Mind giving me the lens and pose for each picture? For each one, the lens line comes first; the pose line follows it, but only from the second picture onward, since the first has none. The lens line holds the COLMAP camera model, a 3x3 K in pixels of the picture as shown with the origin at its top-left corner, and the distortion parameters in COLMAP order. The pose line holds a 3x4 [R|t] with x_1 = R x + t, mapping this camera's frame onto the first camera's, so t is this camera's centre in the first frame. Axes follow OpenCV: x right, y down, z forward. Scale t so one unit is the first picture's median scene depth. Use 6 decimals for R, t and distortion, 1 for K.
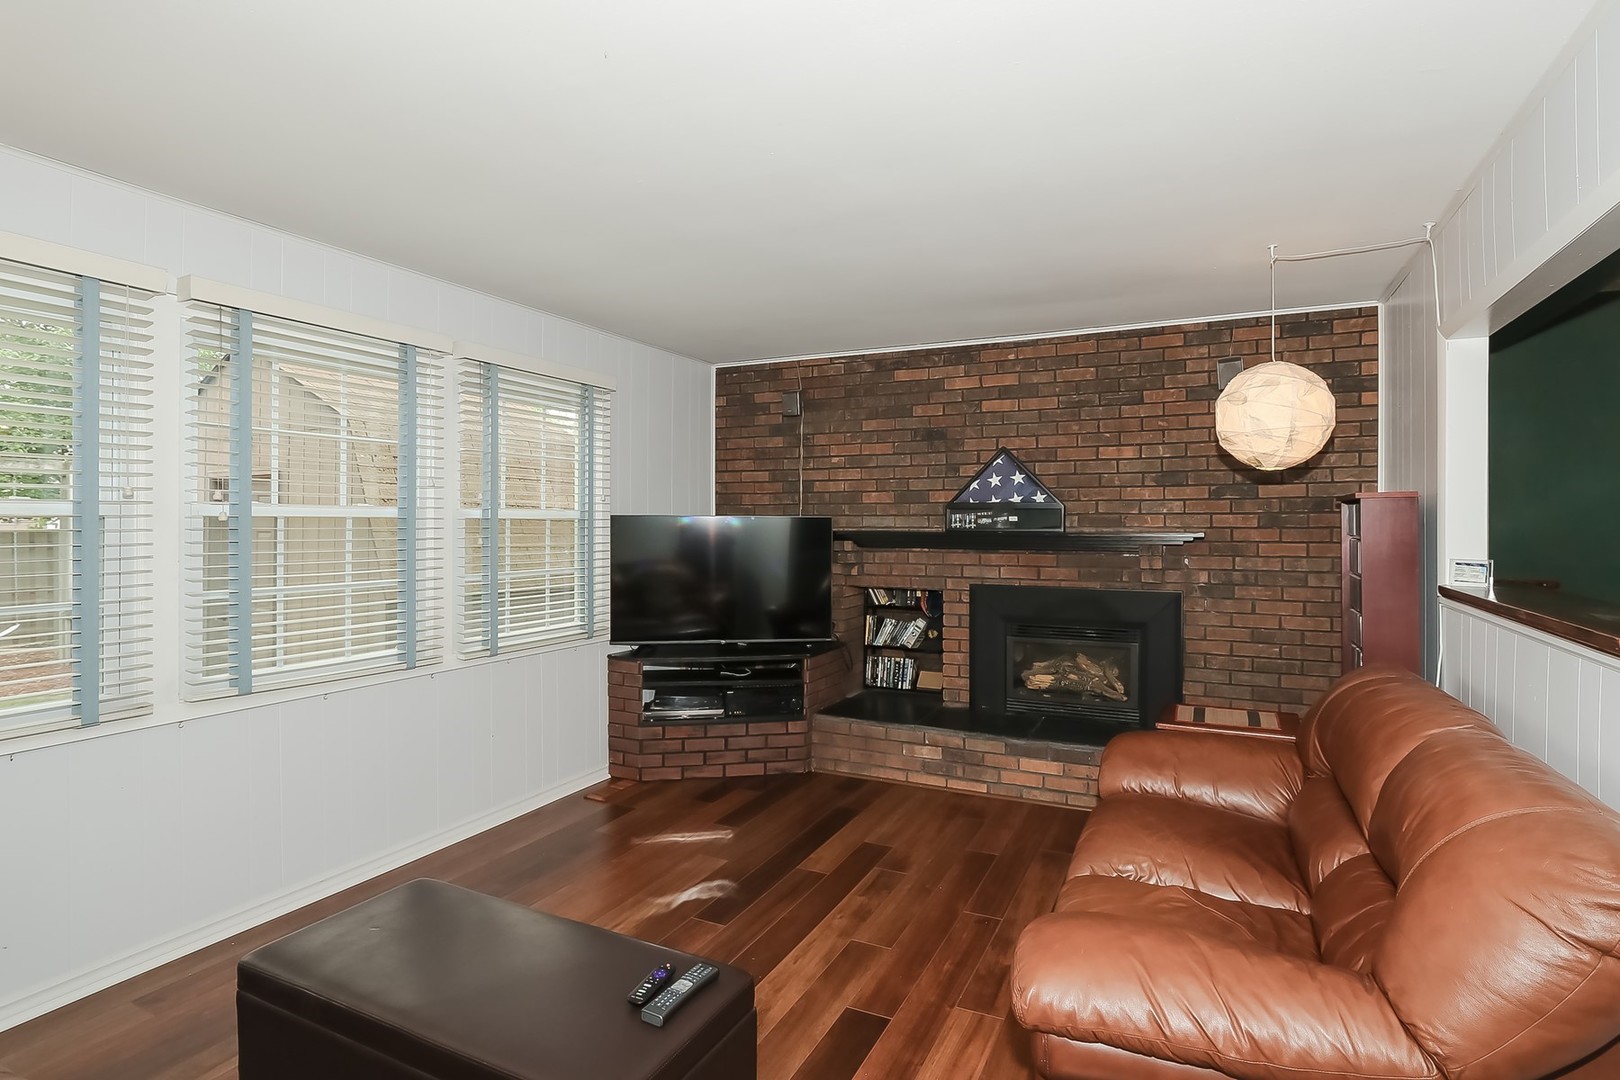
lens RADIAL K [[850.0, 0, 823.4], [0, 850.0, 533.7], [0, 0, 1]] dist [-0.017320, 0.002921]
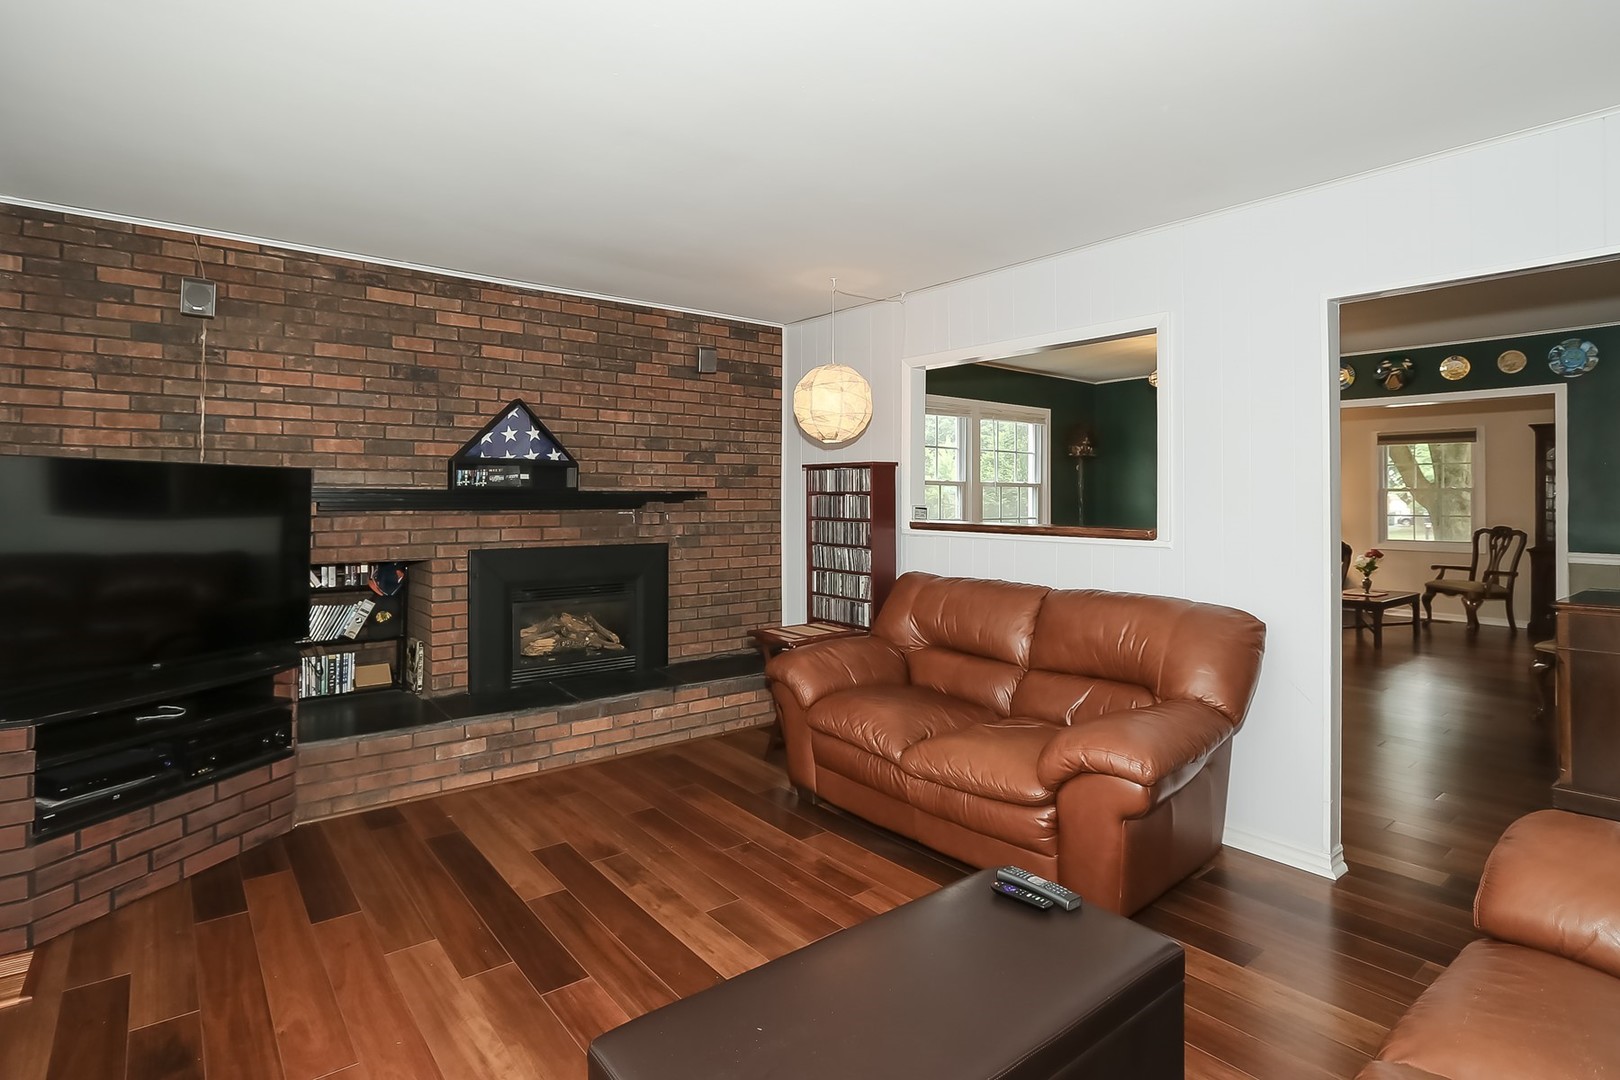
lens RADIAL K [[850.0, 0, 849.9], [0, 850.0, 497.8], [0, 0, 1]] dist [-0.017320, 0.002921]
pose [[0.388938, -0.000781, 0.921264, -0.504364], [0.010181, 0.999942, -0.003450, 0.012783], [-0.921208, 0.010722, 0.388923, 0.308963]]
